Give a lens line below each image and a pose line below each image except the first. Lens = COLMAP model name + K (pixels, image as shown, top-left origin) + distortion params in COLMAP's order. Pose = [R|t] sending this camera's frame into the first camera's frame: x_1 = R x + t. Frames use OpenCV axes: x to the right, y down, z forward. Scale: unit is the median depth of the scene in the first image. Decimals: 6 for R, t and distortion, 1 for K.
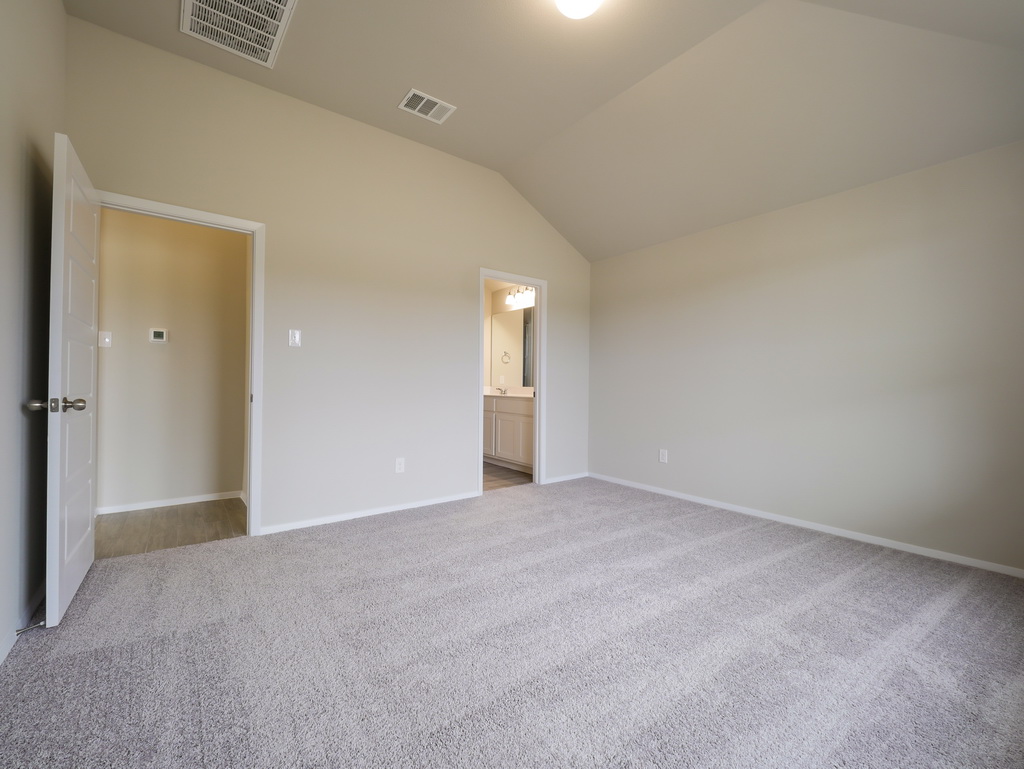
lens RADIAL K [[423.8, 0, 501.1], [0, 423.8, 383.9], [0, 0, 1]] dist [-0.001030, 0.000107]
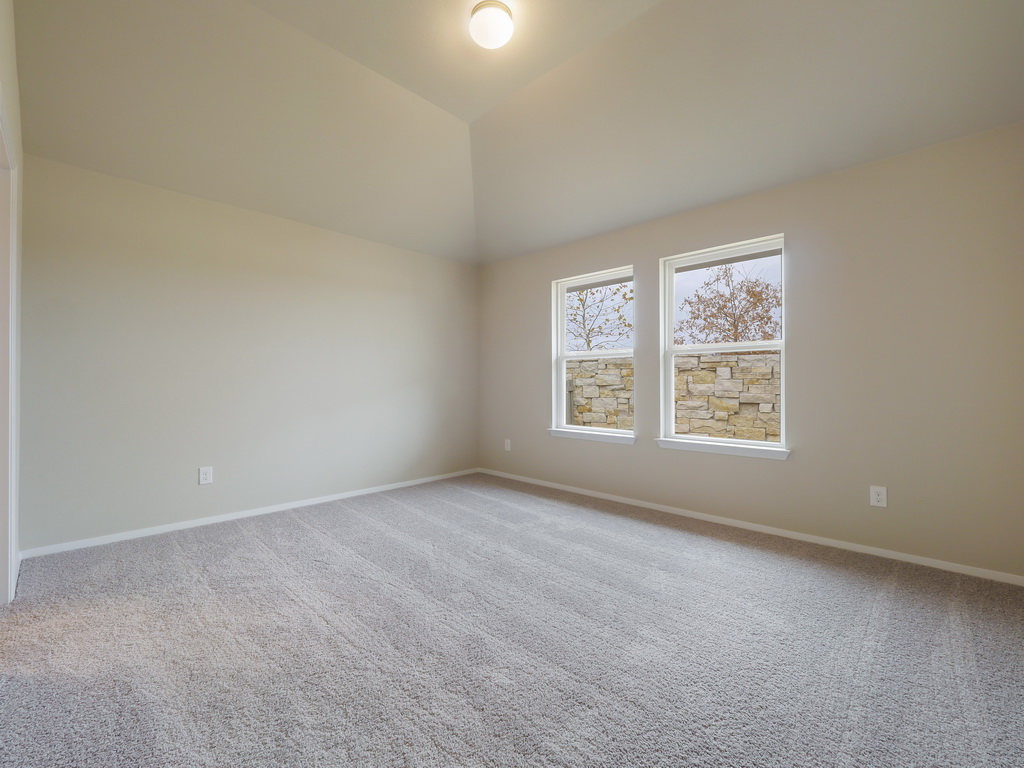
lens RADIAL K [[433.5, 0, 503.5], [0, 433.5, 381.4], [0, 0, 1]] dist [0.003283, -0.000034]
pose [[-0.127485, -0.008996, 0.991800, -0.833893], [-0.001783, 0.999959, 0.008841, -0.017841], [-0.991839, -0.000641, -0.127495, 0.982968]]
